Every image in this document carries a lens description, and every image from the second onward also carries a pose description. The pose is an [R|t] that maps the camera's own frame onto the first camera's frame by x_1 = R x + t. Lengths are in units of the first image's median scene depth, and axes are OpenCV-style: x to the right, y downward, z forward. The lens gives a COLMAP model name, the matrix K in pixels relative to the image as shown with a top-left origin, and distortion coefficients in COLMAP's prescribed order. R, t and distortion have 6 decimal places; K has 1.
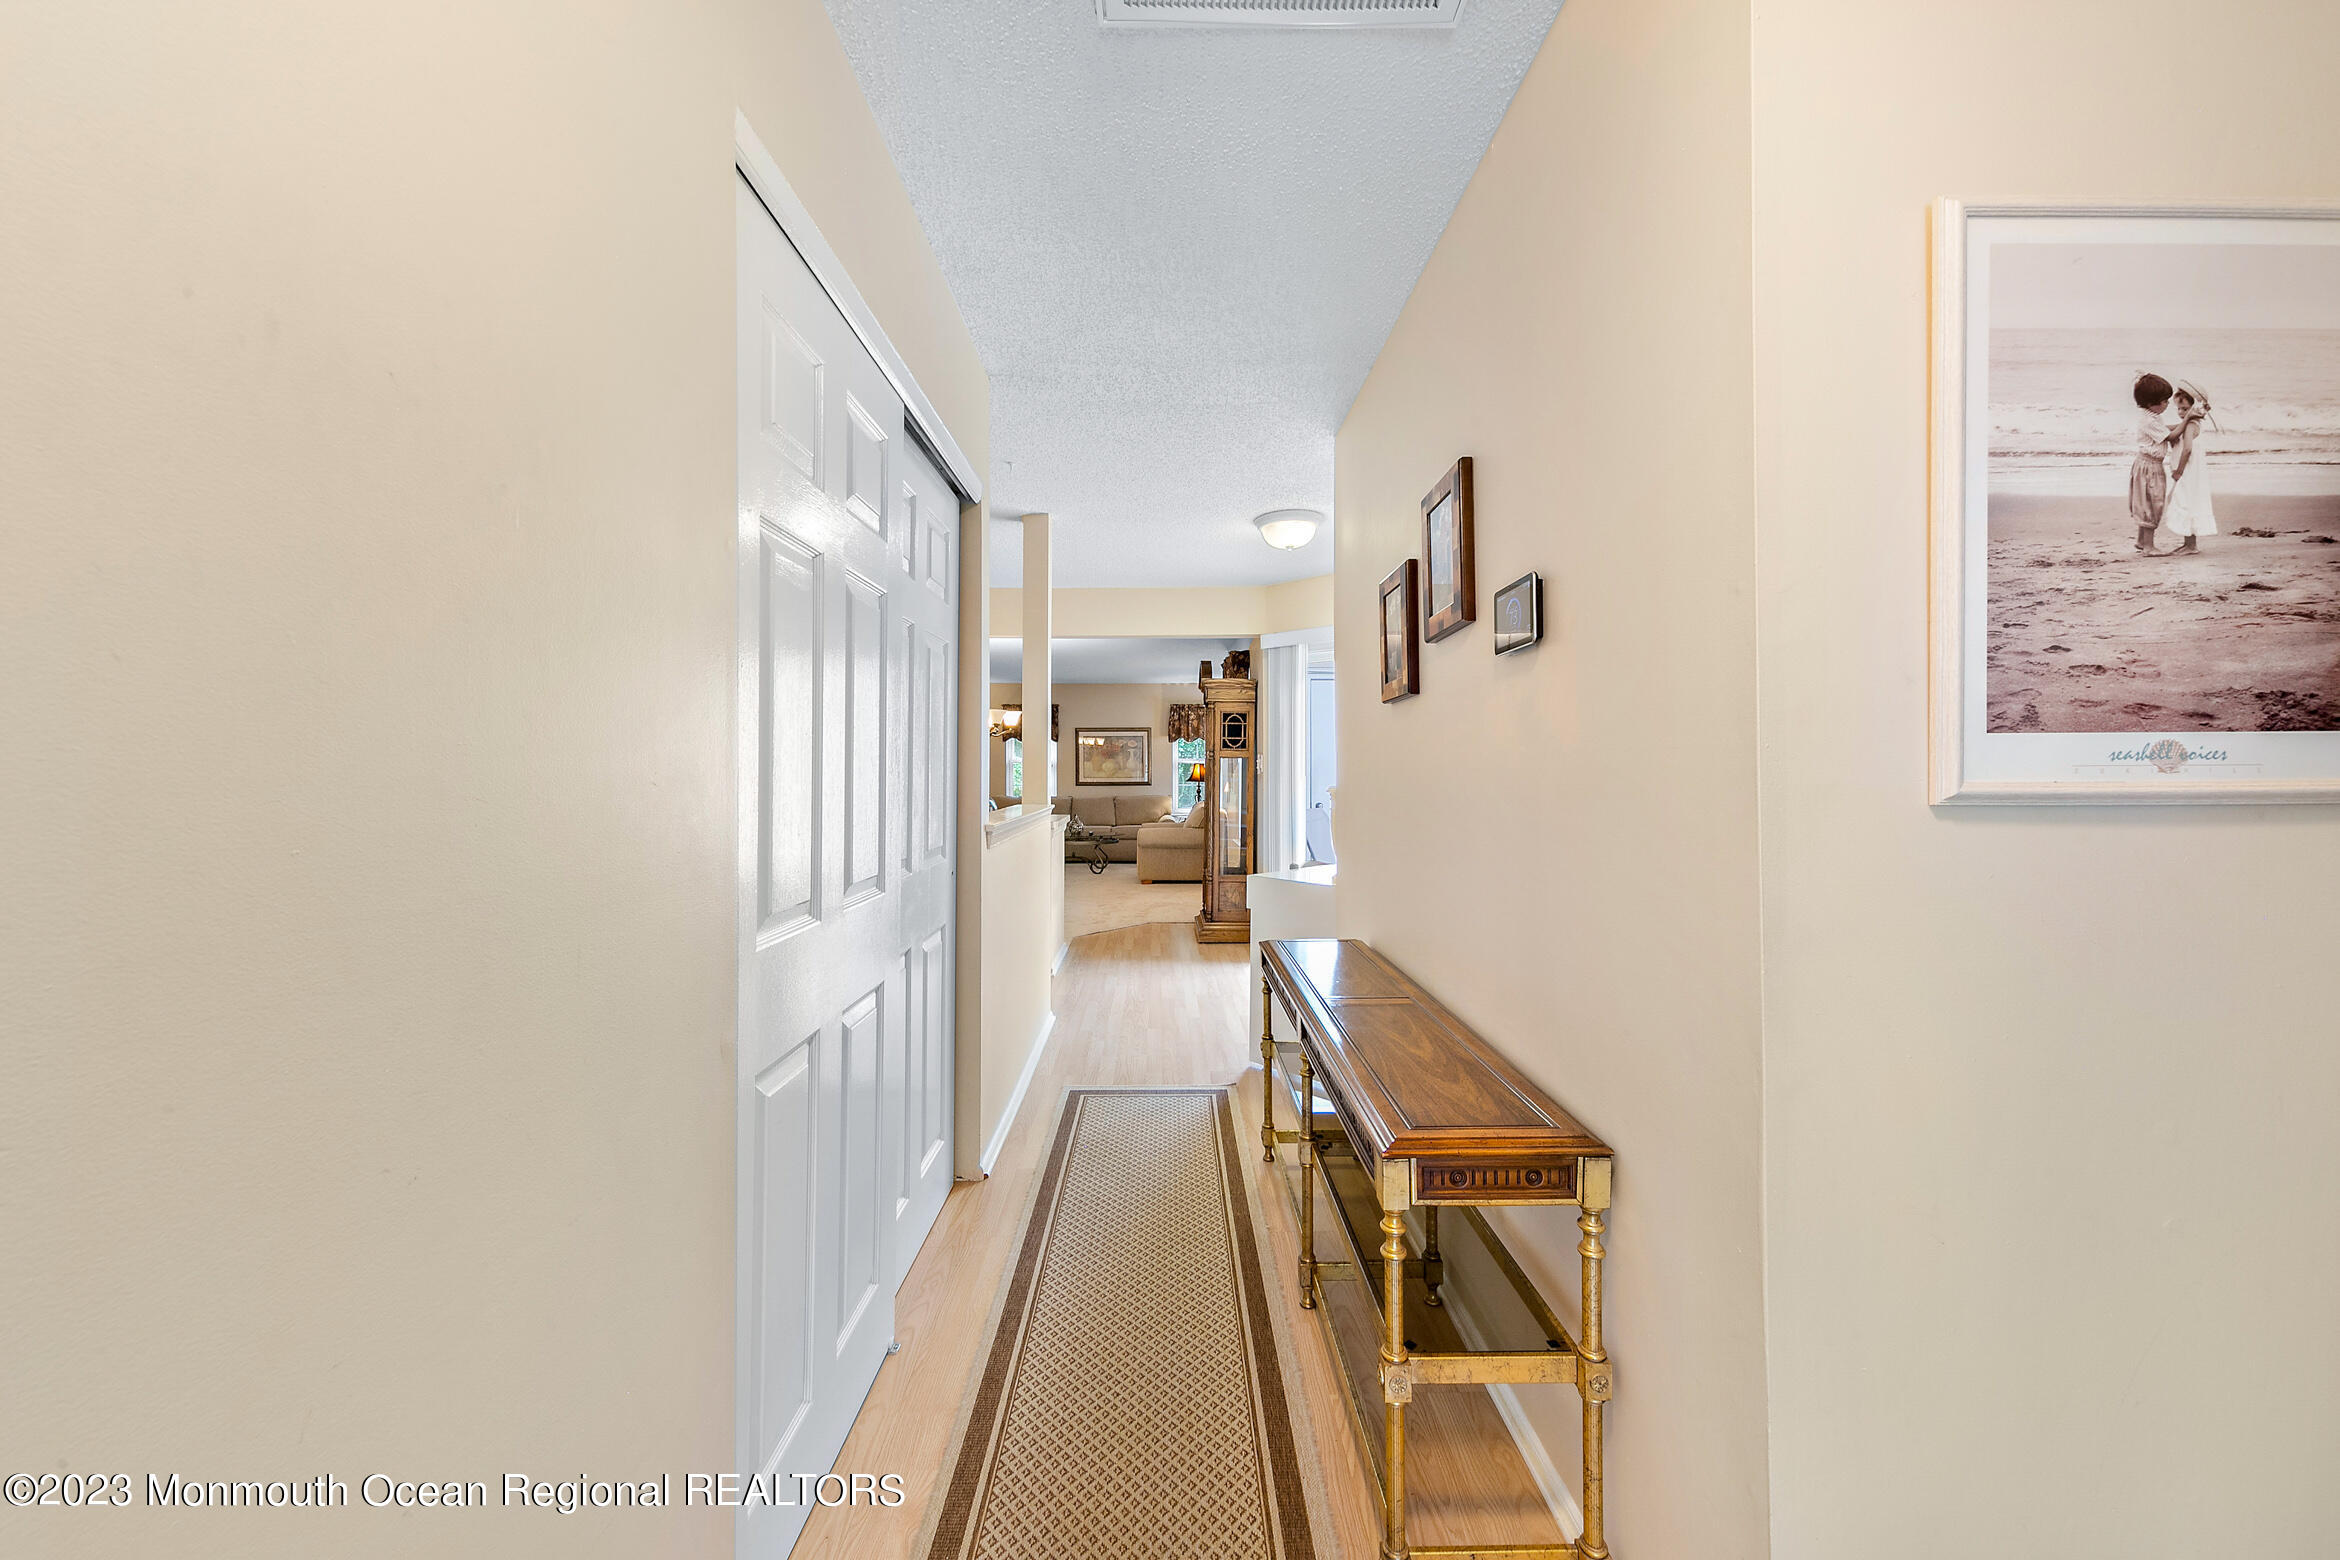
lens RADIAL K [[868.0, 0, 1168.1], [0, 868.0, 769.3], [0, 0, 1]] dist [0.004264, 0.000606]
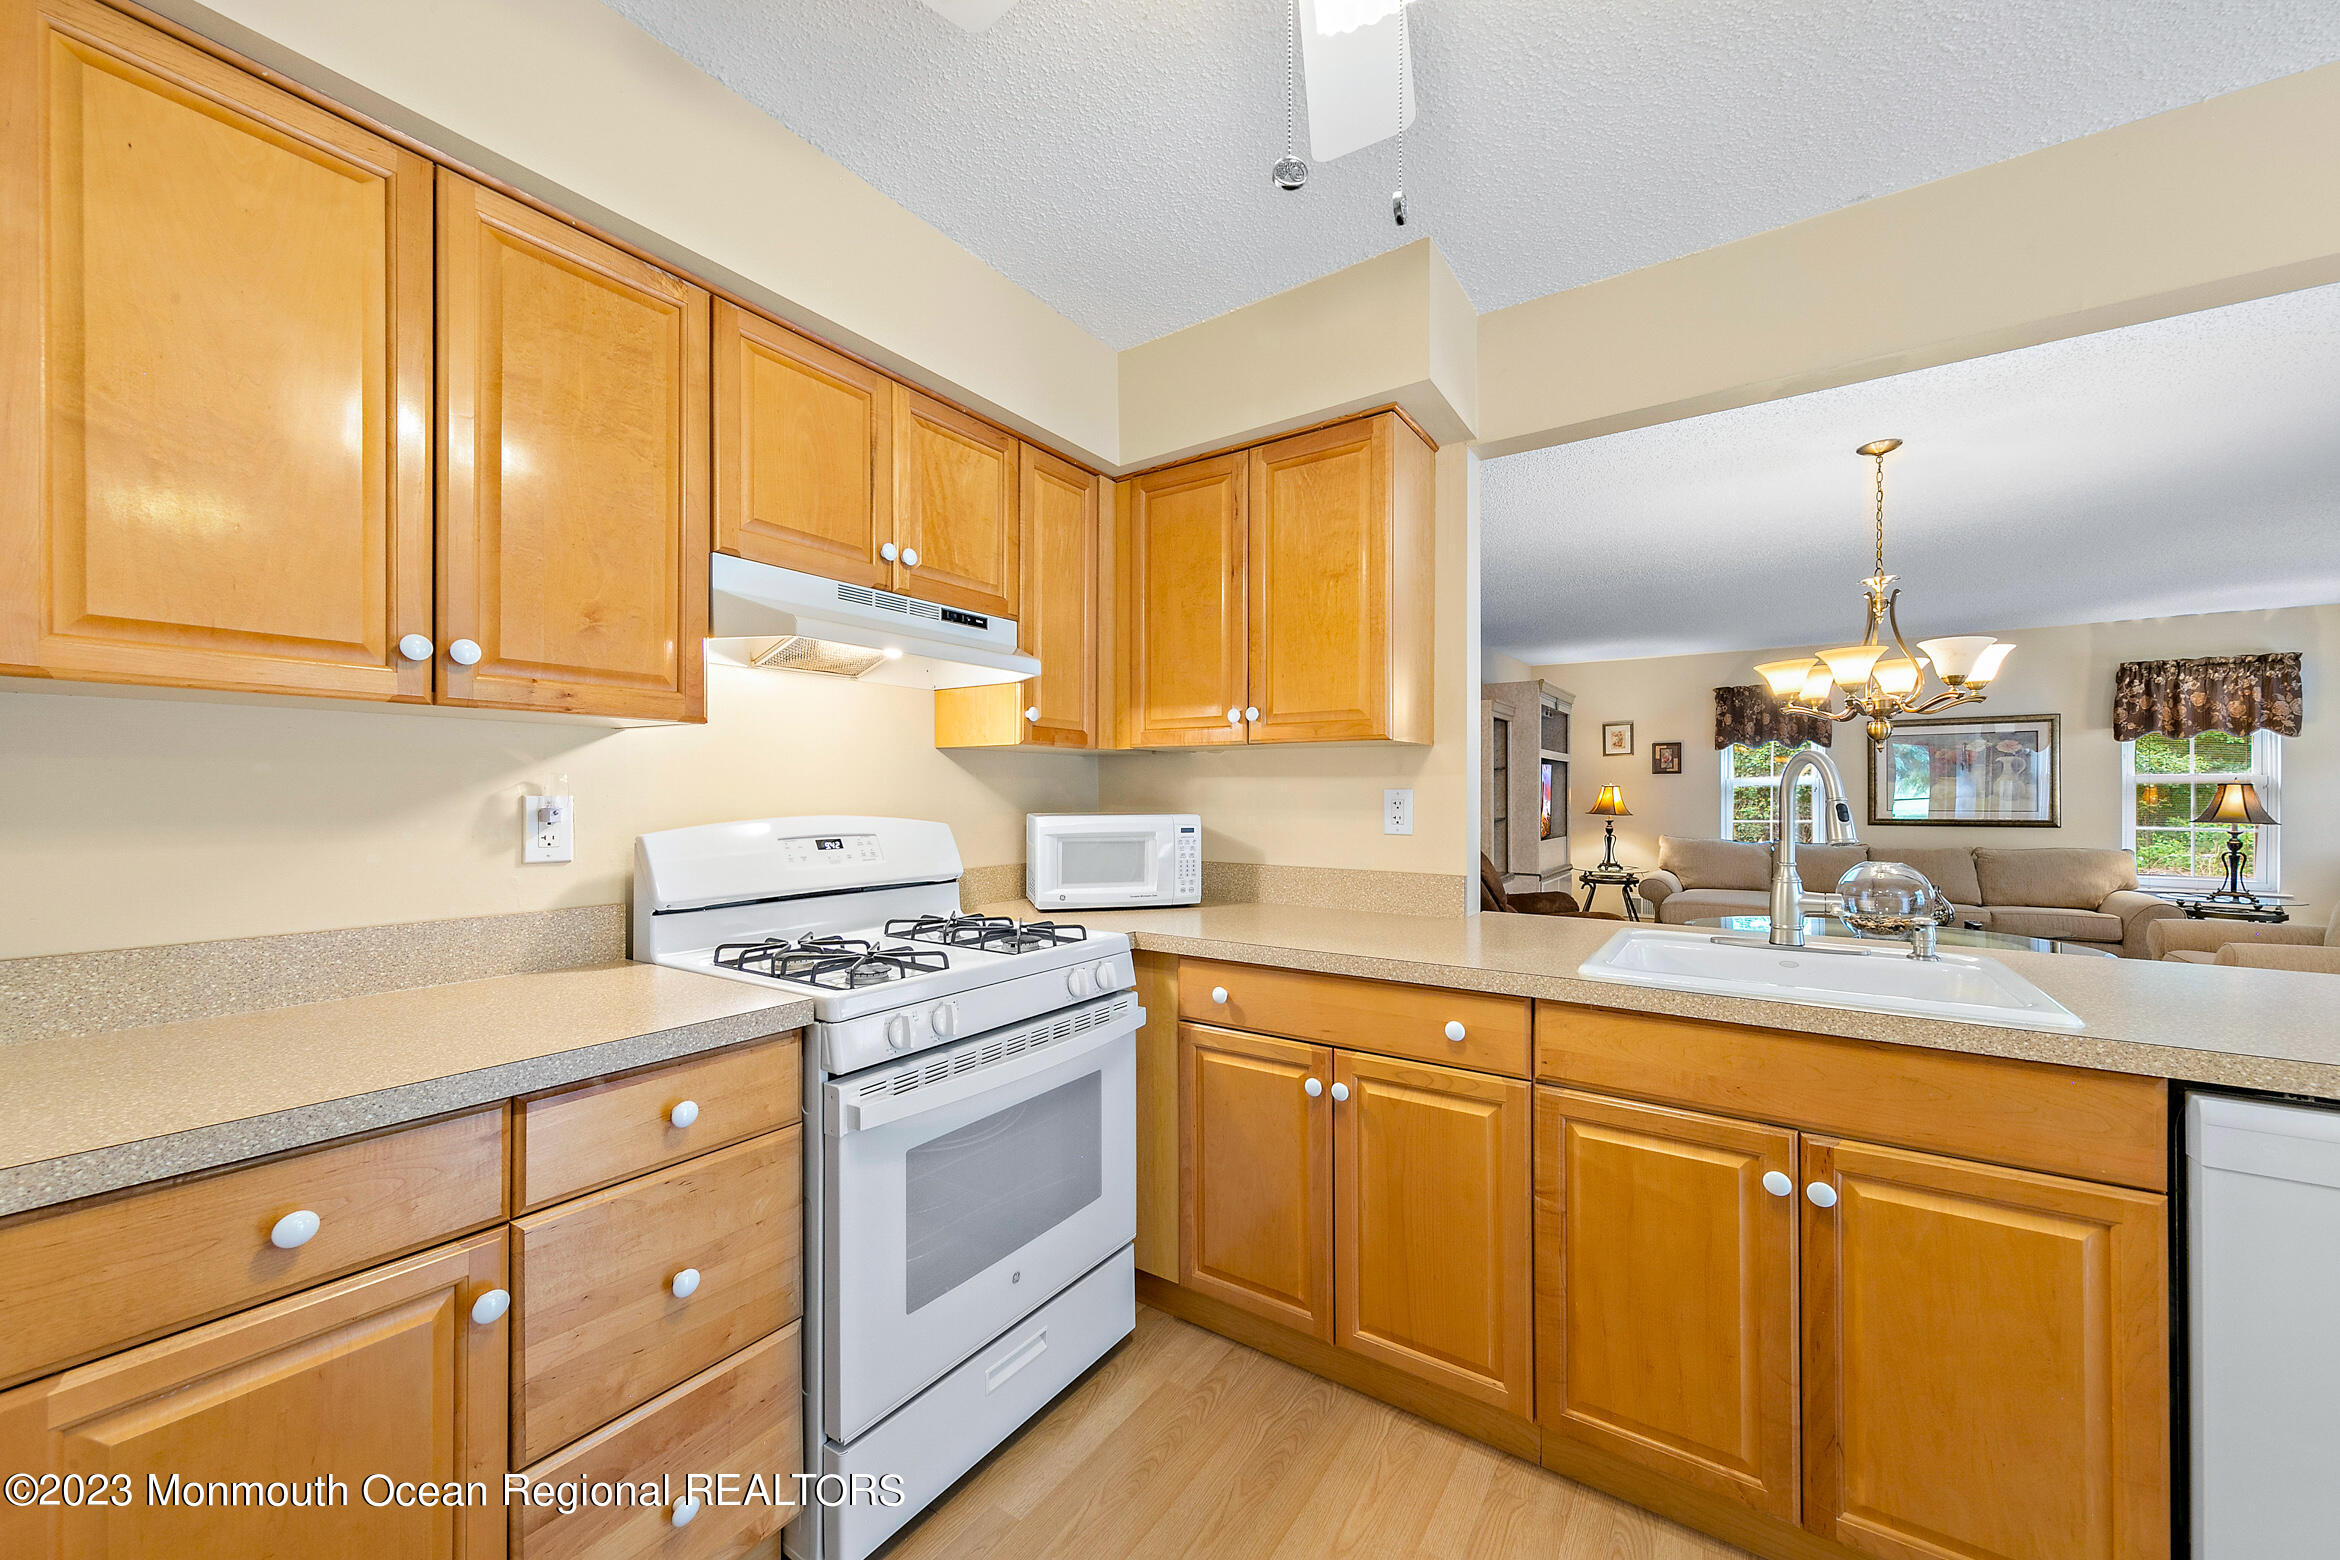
lens RADIAL K [[868.0, 0, 1172.7], [0, 868.0, 798.8], [0, 0, 1]] dist [0.004264, 0.000606]
pose [[0.817532, 0.006754, -0.575844, -0.150598], [-0.004157, 0.999974, 0.005827, 0.000813], [0.575869, -0.002371, 0.817539, 0.286084]]
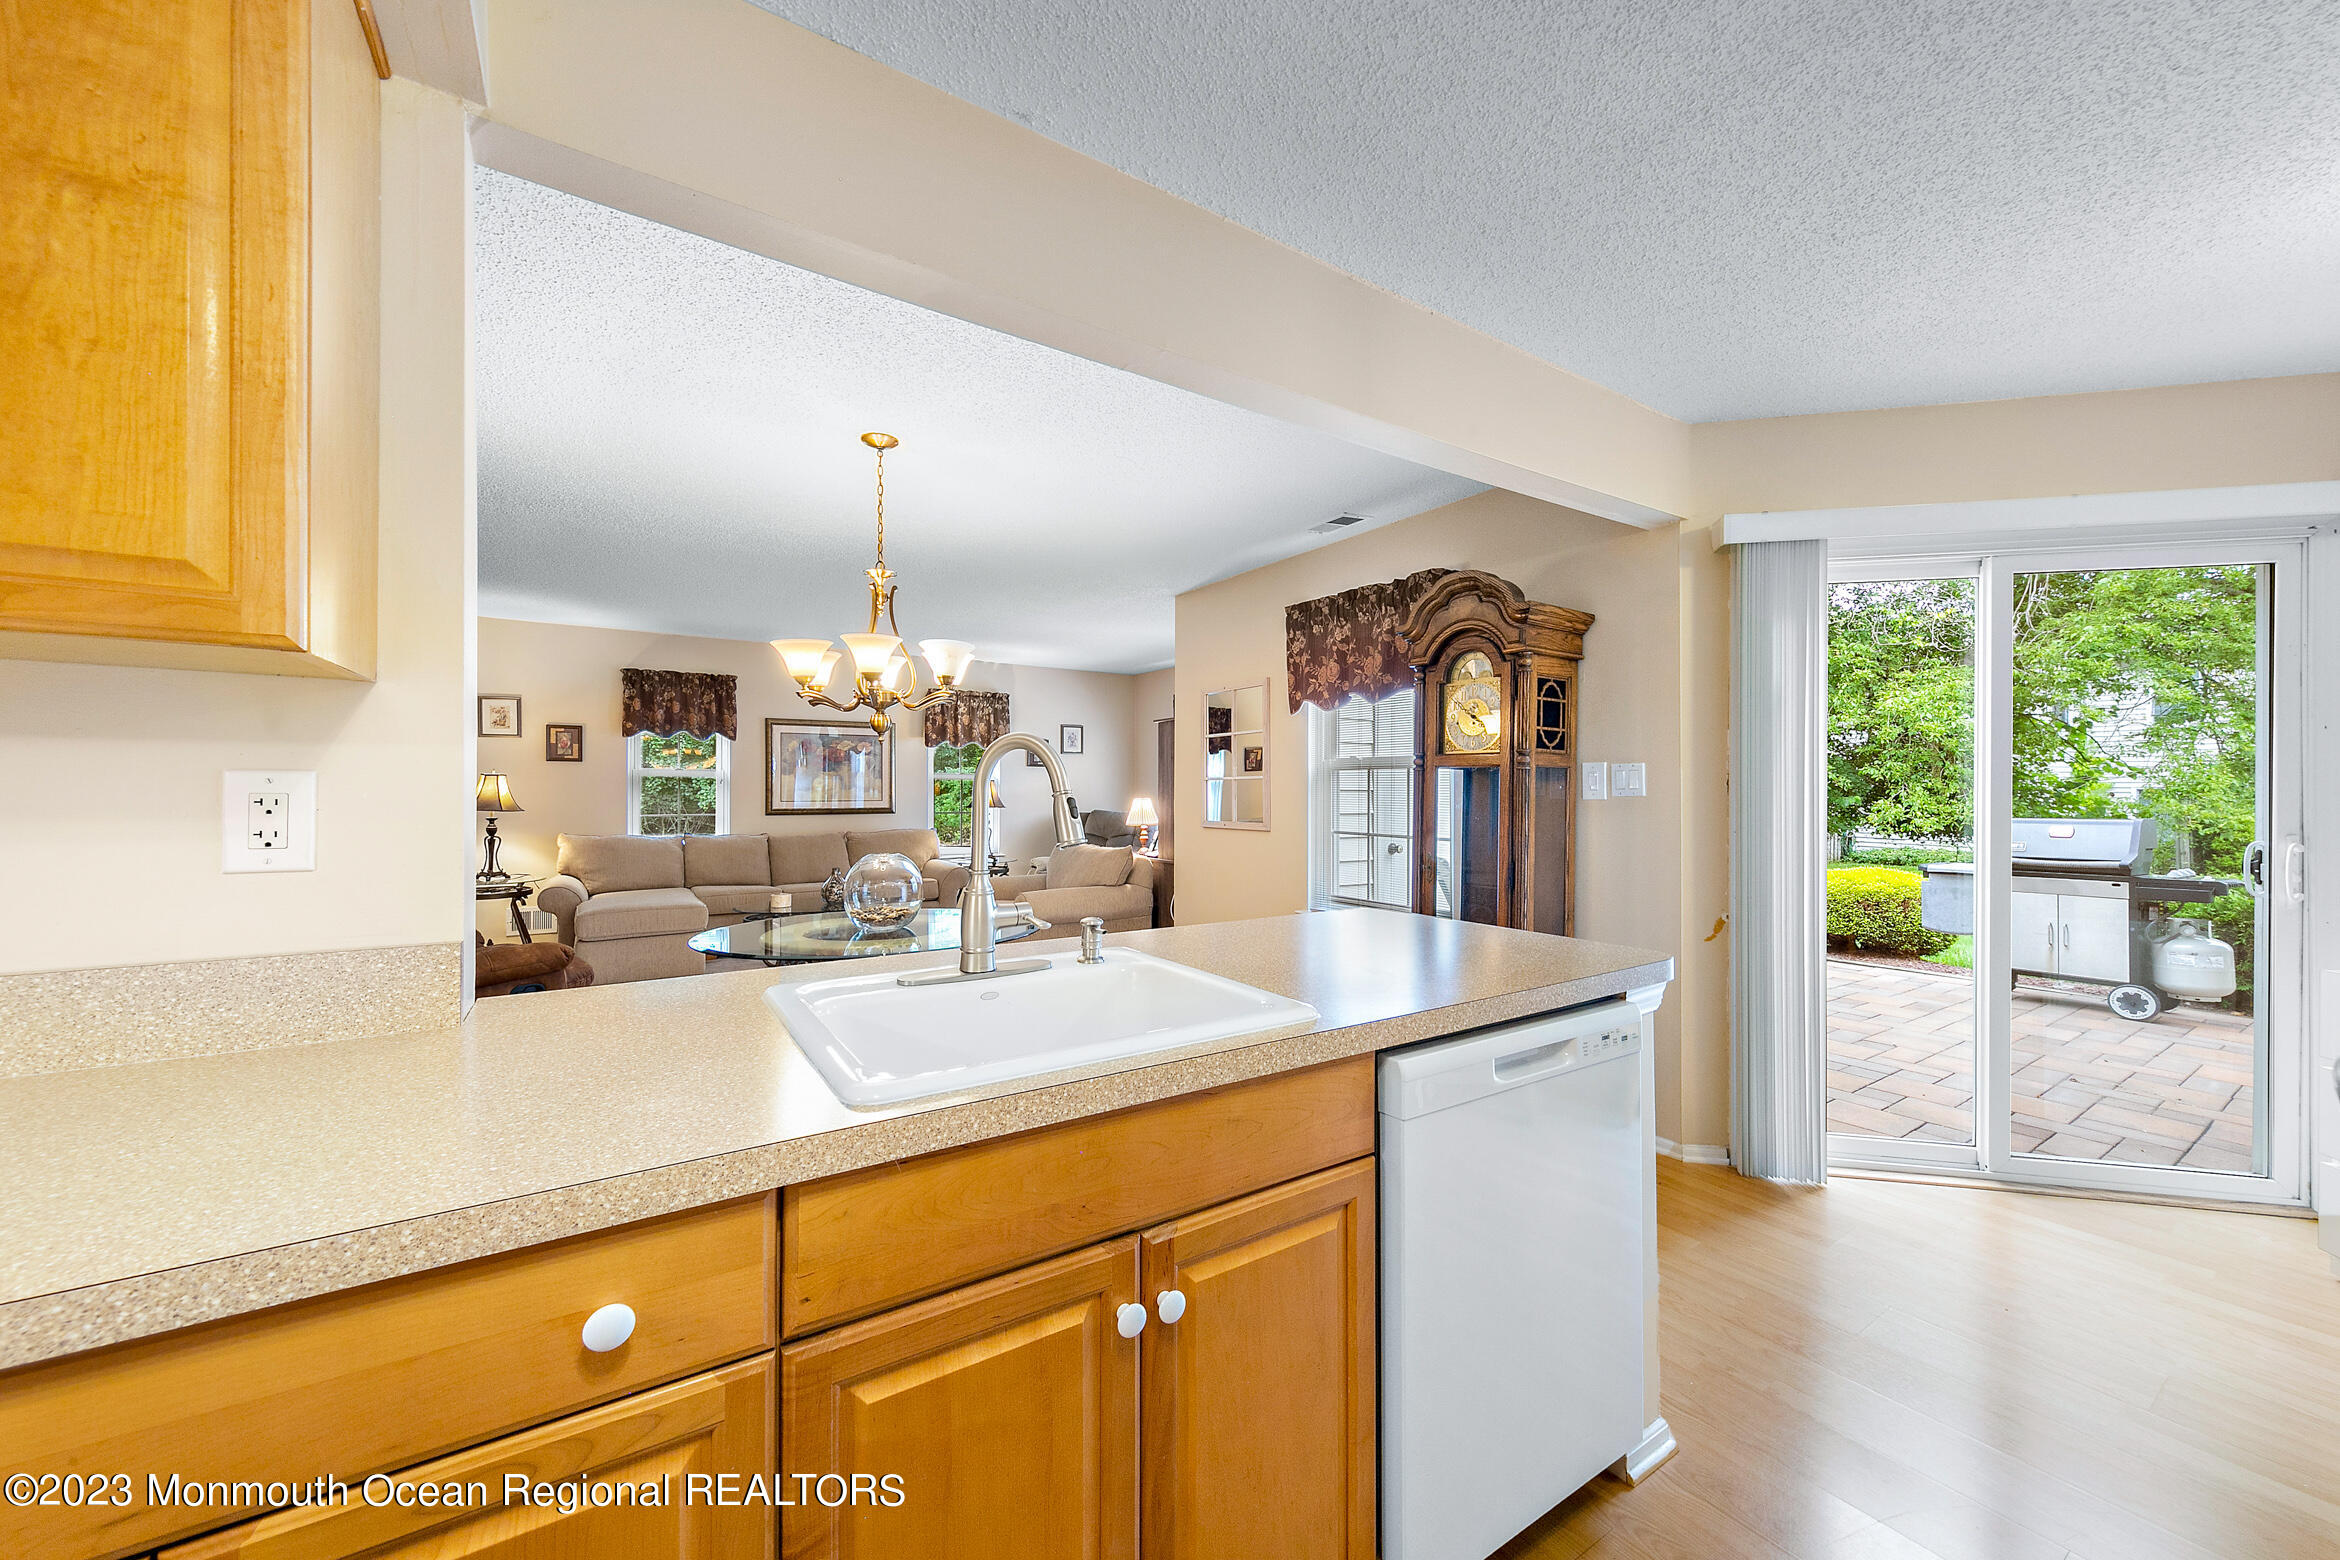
lens RADIAL K [[868.0, 0, 1176.0], [0, 868.0, 785.3], [0, 0, 1]] dist [0.004264, 0.000606]
pose [[0.841947, 0.009865, 0.539470, -0.191595], [-0.006928, 0.999948, -0.007474, 0.001050], [-0.539516, 0.002556, 0.841971, 0.350393]]
